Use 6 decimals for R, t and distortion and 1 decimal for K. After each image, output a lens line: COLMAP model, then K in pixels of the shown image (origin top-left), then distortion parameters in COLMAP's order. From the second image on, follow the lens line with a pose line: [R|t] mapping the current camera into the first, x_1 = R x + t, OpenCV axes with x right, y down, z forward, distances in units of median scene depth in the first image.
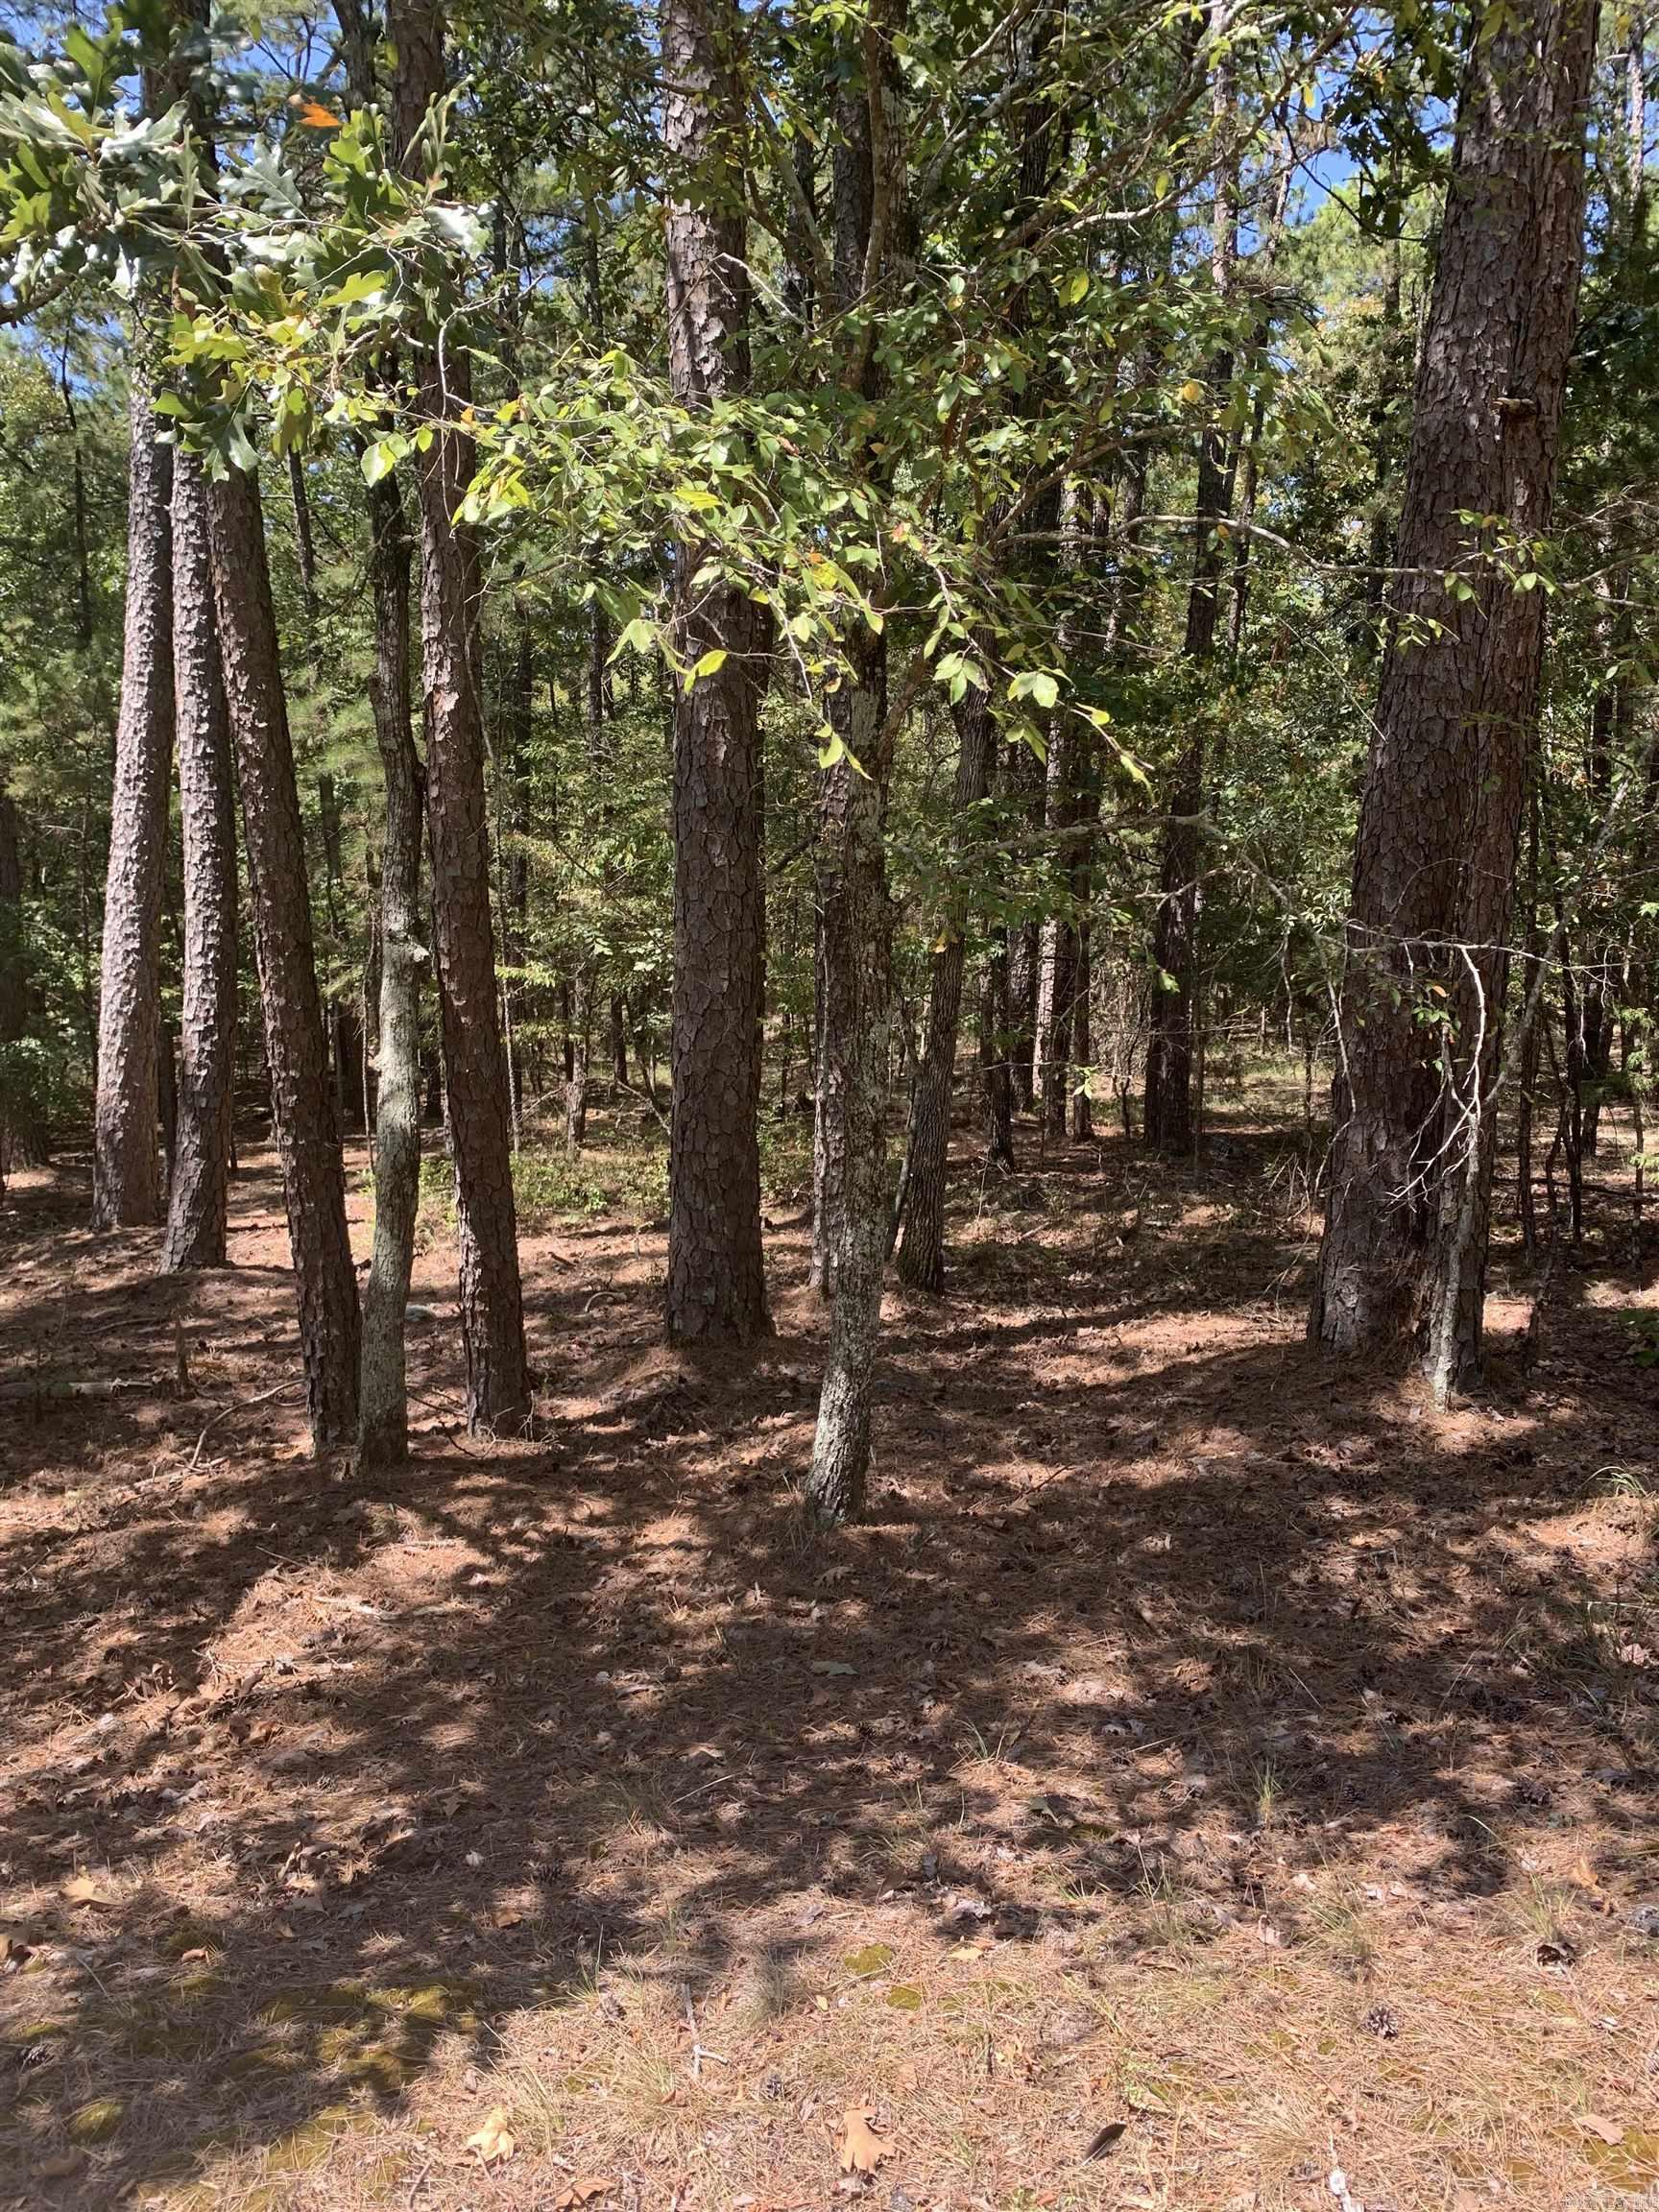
lens RADIAL K [[1664.0, 0, 829.5], [0, 1664.0, 1106.0], [0, 0, 1]] dist [0.004315, -0.006399]
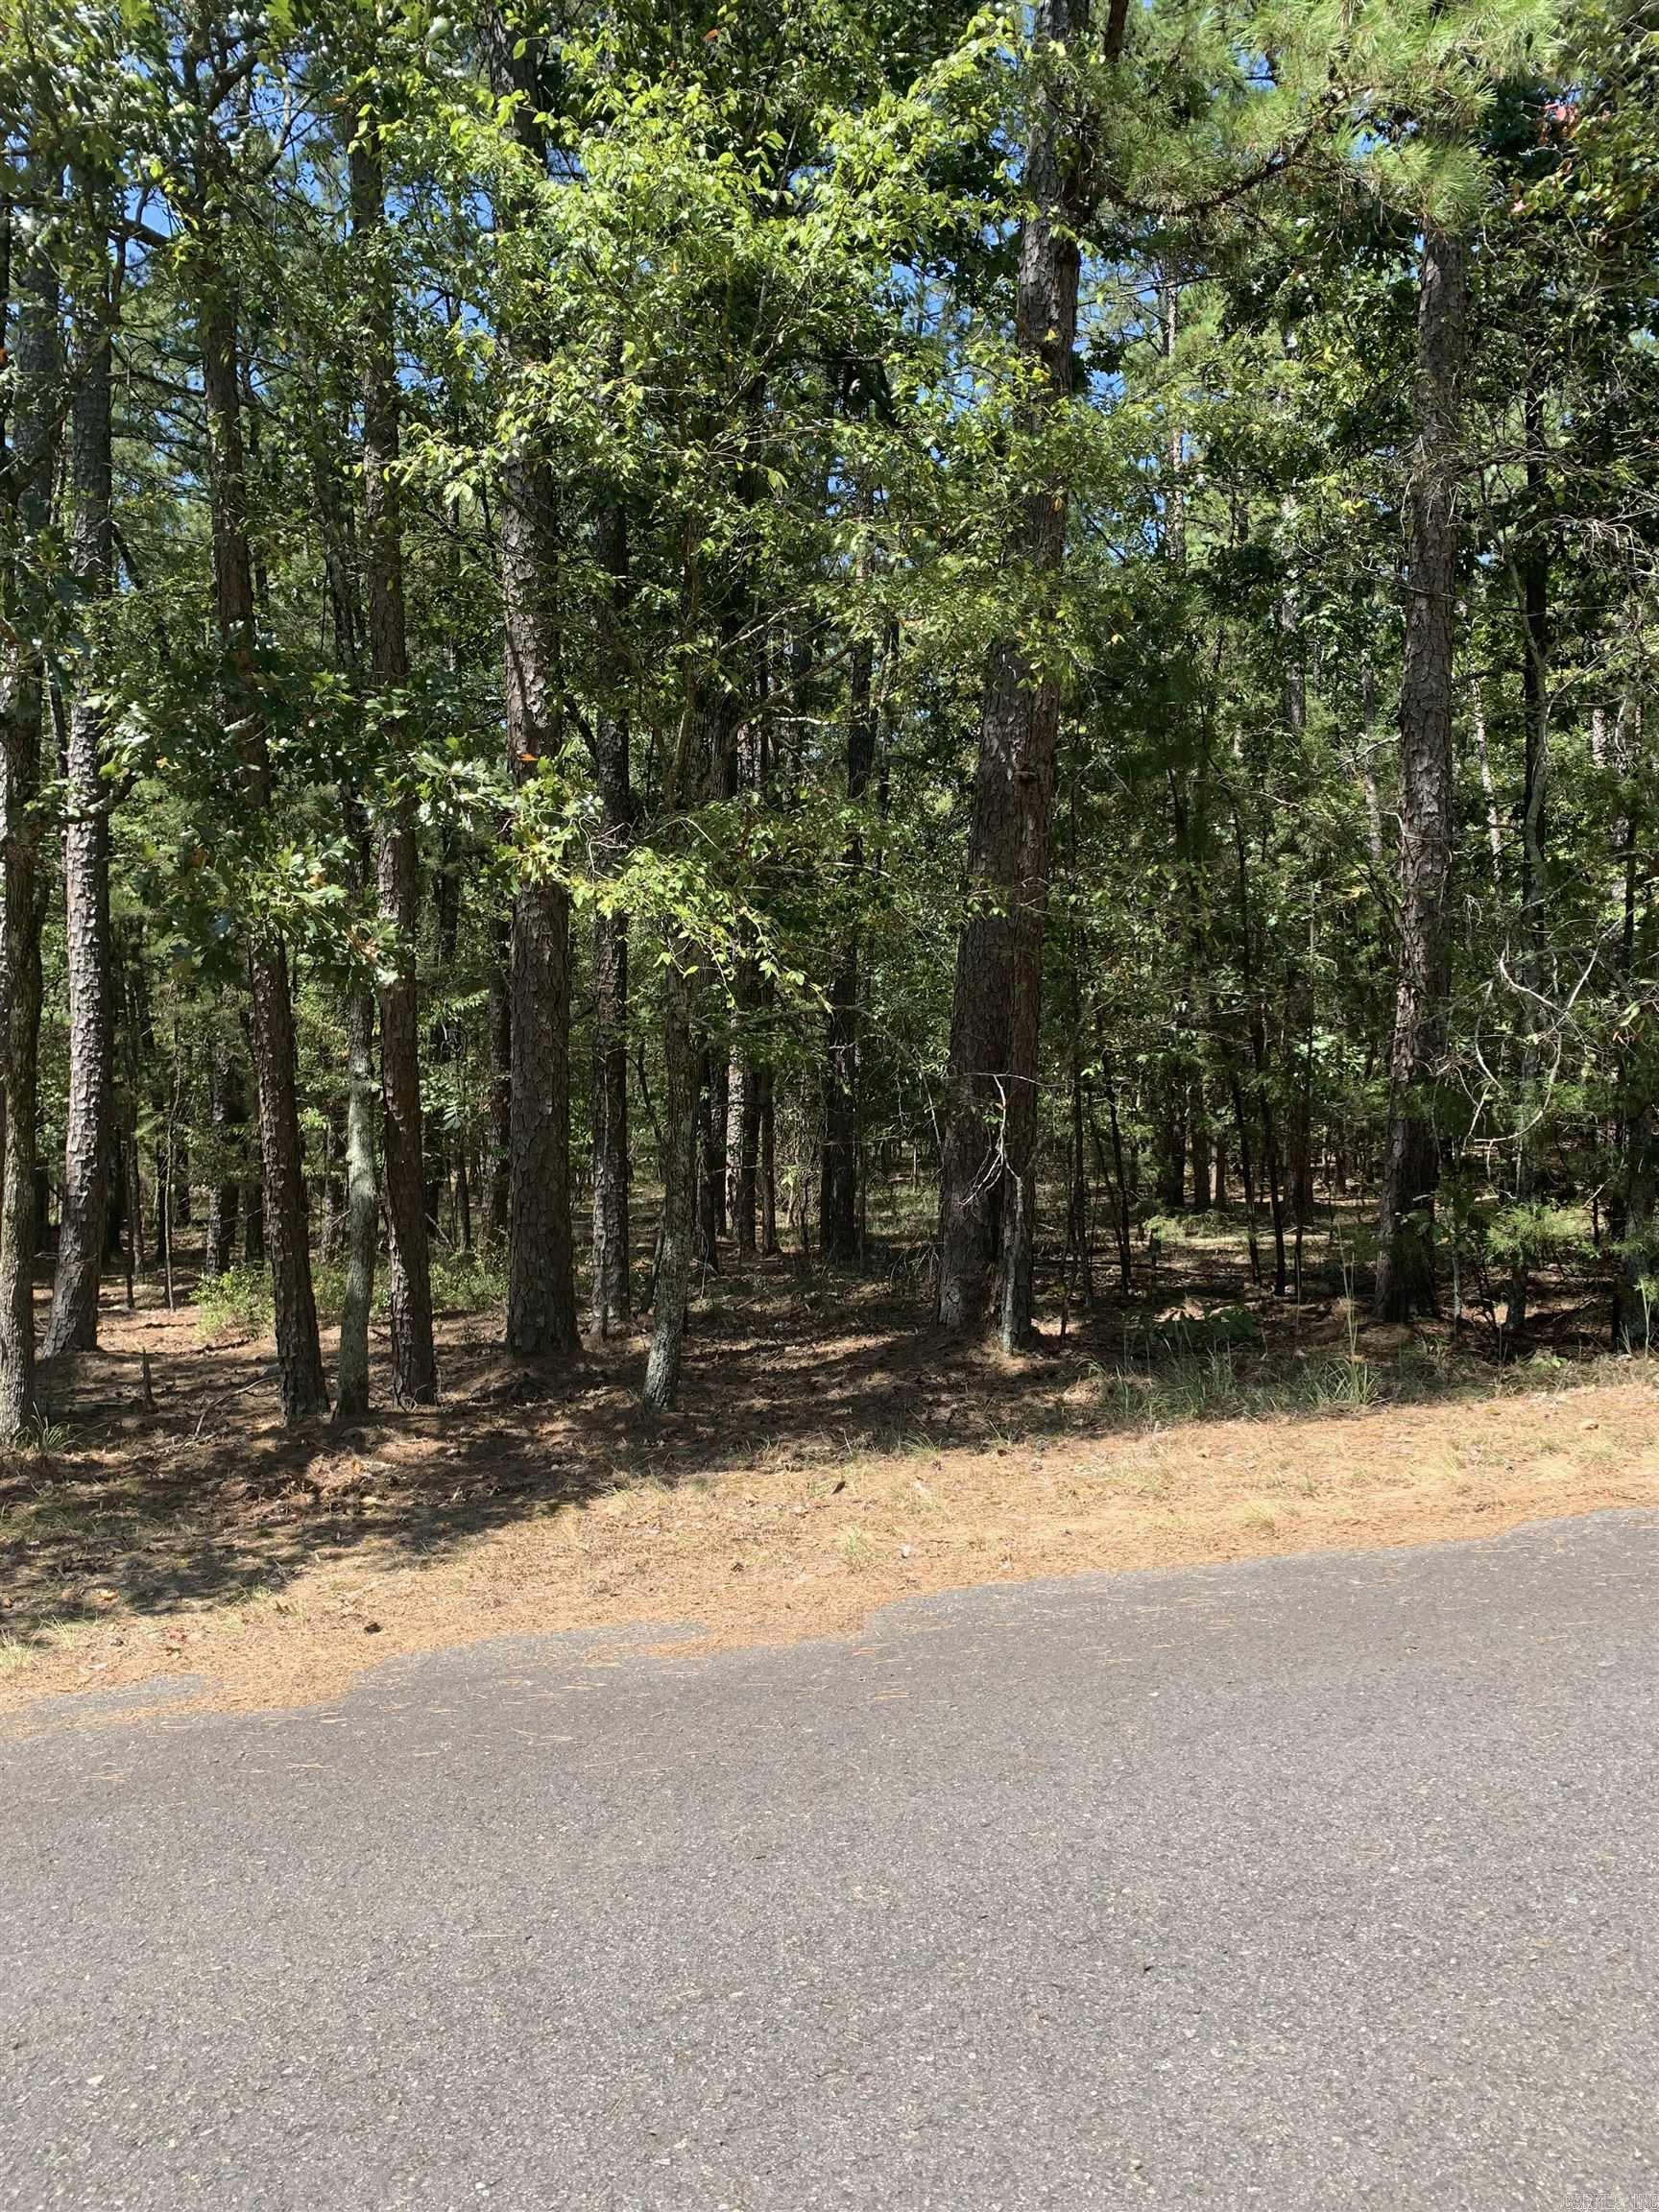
lens RADIAL K [[1664.0, 0, 829.5], [0, 1664.0, 1106.0], [0, 0, 1]] dist [0.004315, -0.006399]
pose [[0.980246, -0.003980, 0.197743, -0.091765], [0.023533, 0.995042, -0.096627, 0.059356], [-0.196378, 0.099372, 0.975480, -0.413777]]
